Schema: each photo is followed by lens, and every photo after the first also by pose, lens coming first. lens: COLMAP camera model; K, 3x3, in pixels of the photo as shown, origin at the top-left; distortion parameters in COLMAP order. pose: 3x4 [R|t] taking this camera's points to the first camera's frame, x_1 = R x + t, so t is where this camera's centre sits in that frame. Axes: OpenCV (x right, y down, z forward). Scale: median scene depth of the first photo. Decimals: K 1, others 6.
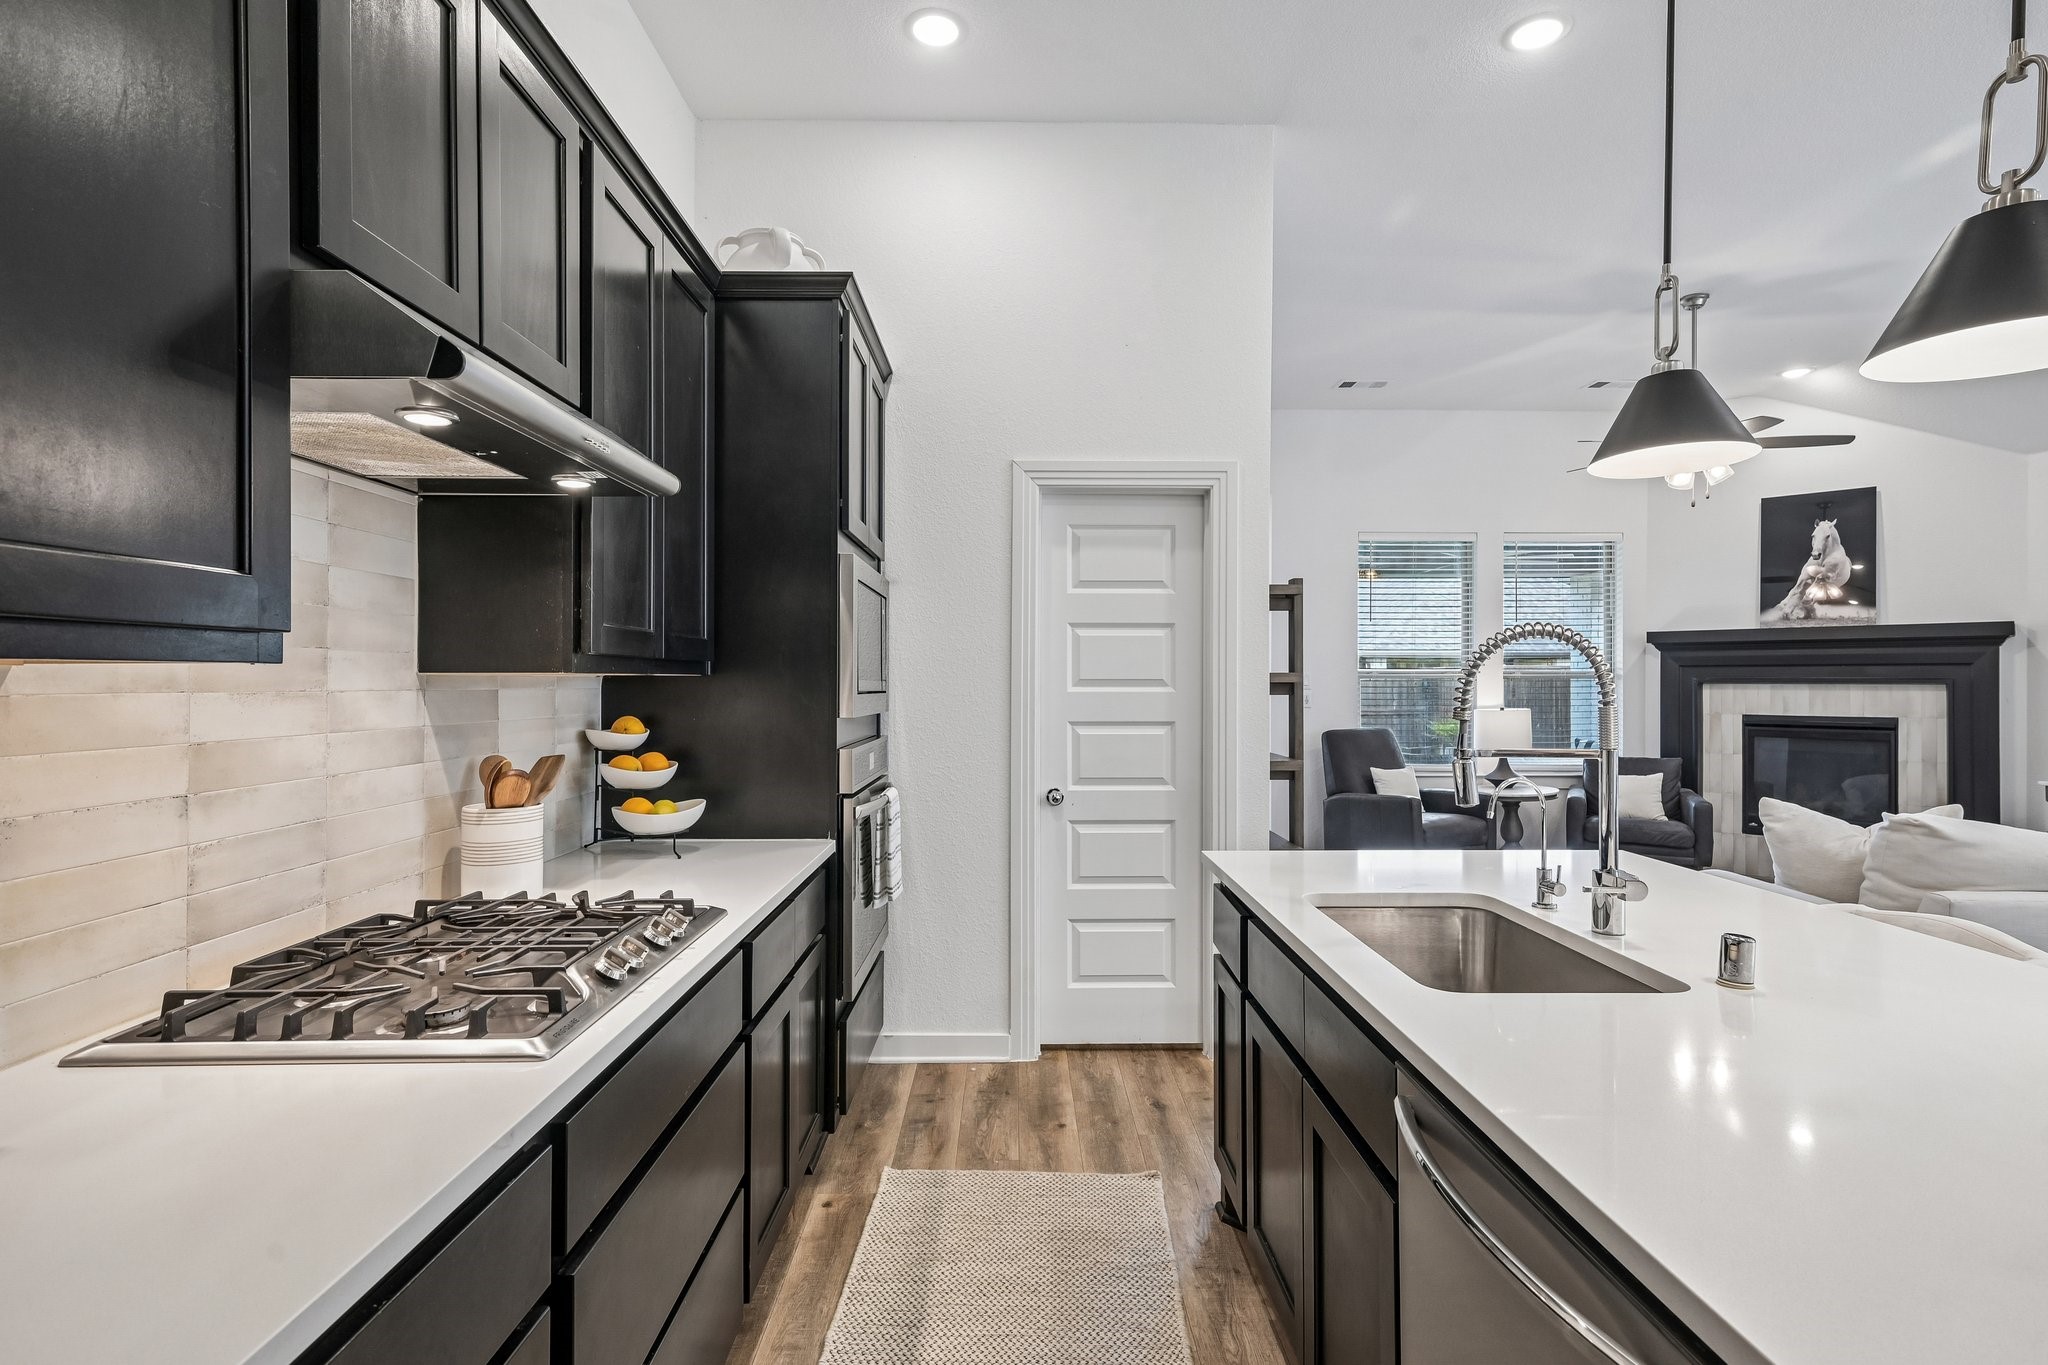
lens RADIAL K [[982.2, 0, 1042.9], [0, 982.2, 677.2], [0, 0, 1]] dist [0.011550, -0.001271]
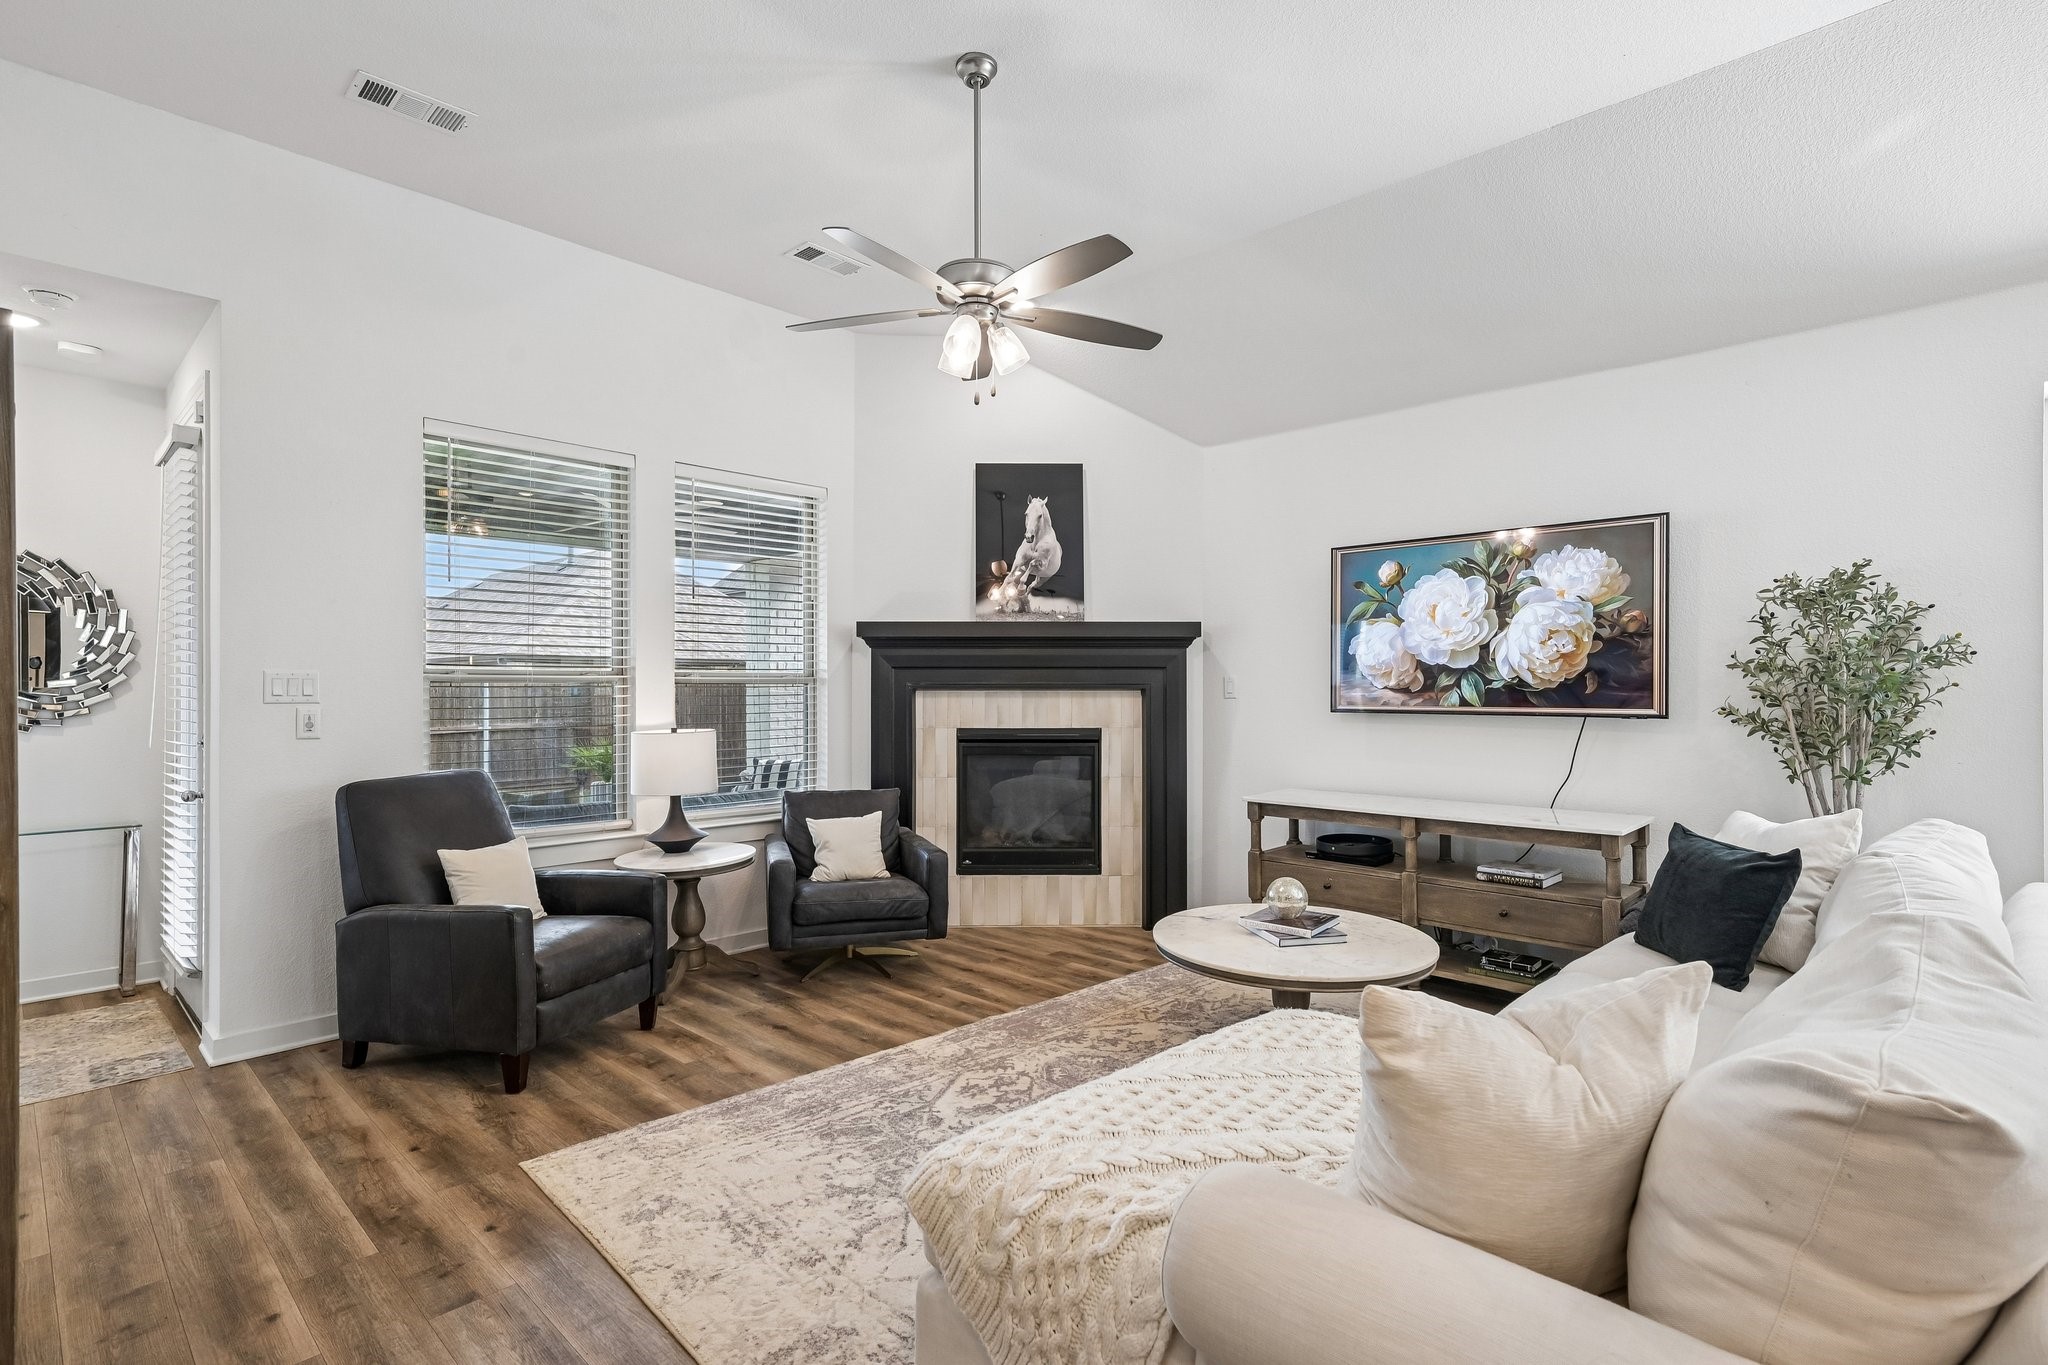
lens RADIAL K [[982.2, 0, 1020.2], [0, 982.2, 688.6], [0, 0, 1]] dist [0.011550, -0.001271]
pose [[0.703748, -0.001937, 0.710447, 0.341736], [-0.001010, 0.999993, 0.003727, 0.004533], [-0.710449, -0.003341, 0.703741, 0.781894]]
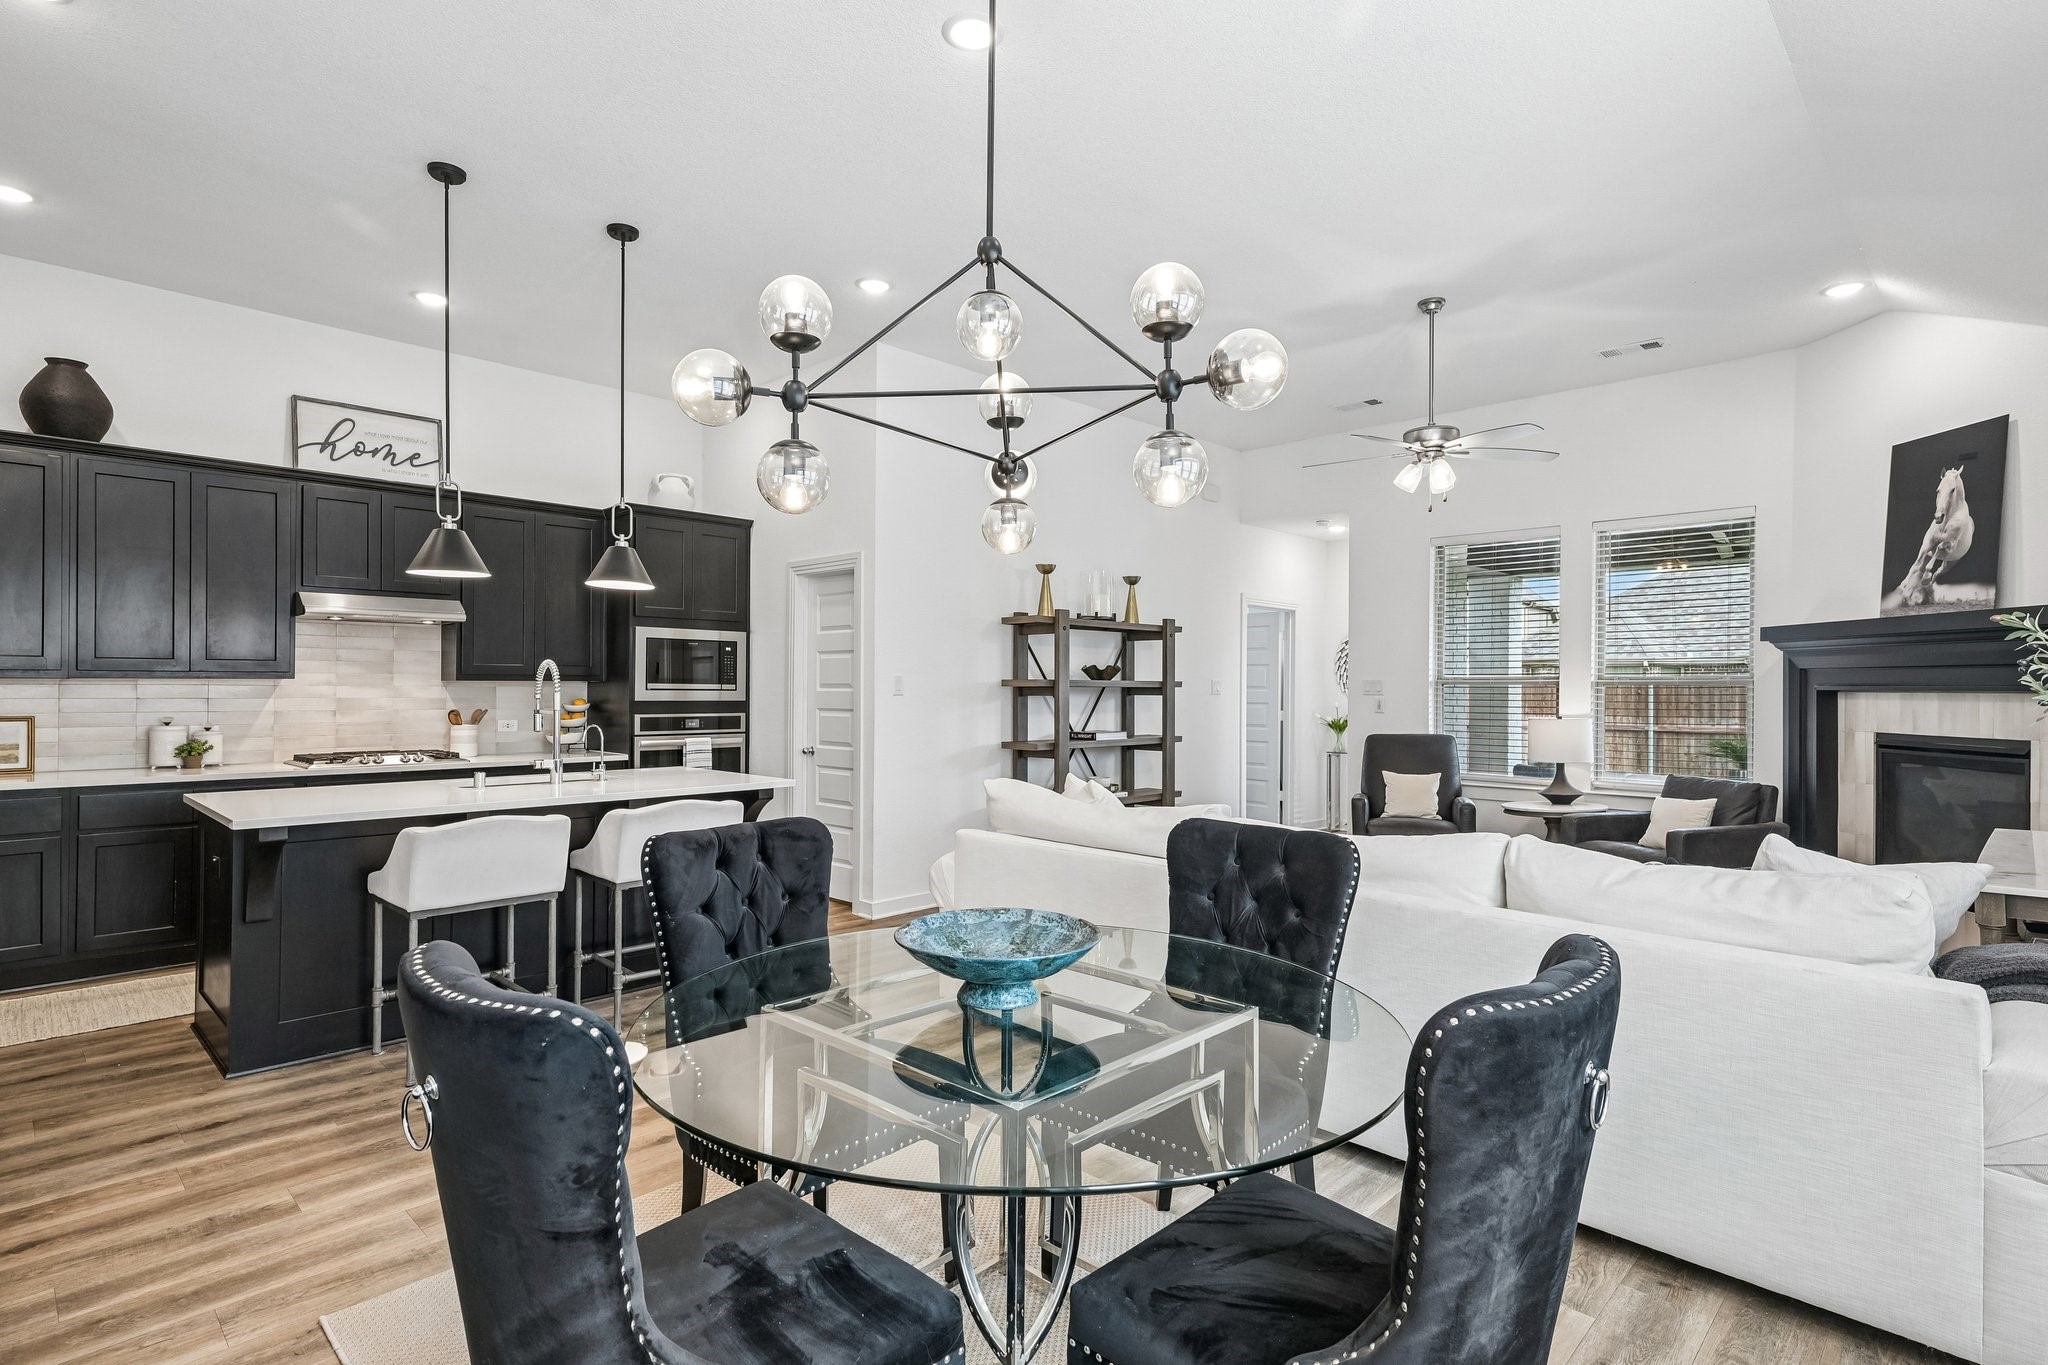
lens RADIAL K [[982.2, 0, 1039.7], [0, 982.2, 677.3], [0, 0, 1]] dist [0.011550, -0.001271]
pose [[0.724993, -0.003605, -0.688747, 1.509842], [-0.000653, 0.999982, -0.005921, 0.000993], [0.688756, 0.004743, 0.724978, 0.013410]]
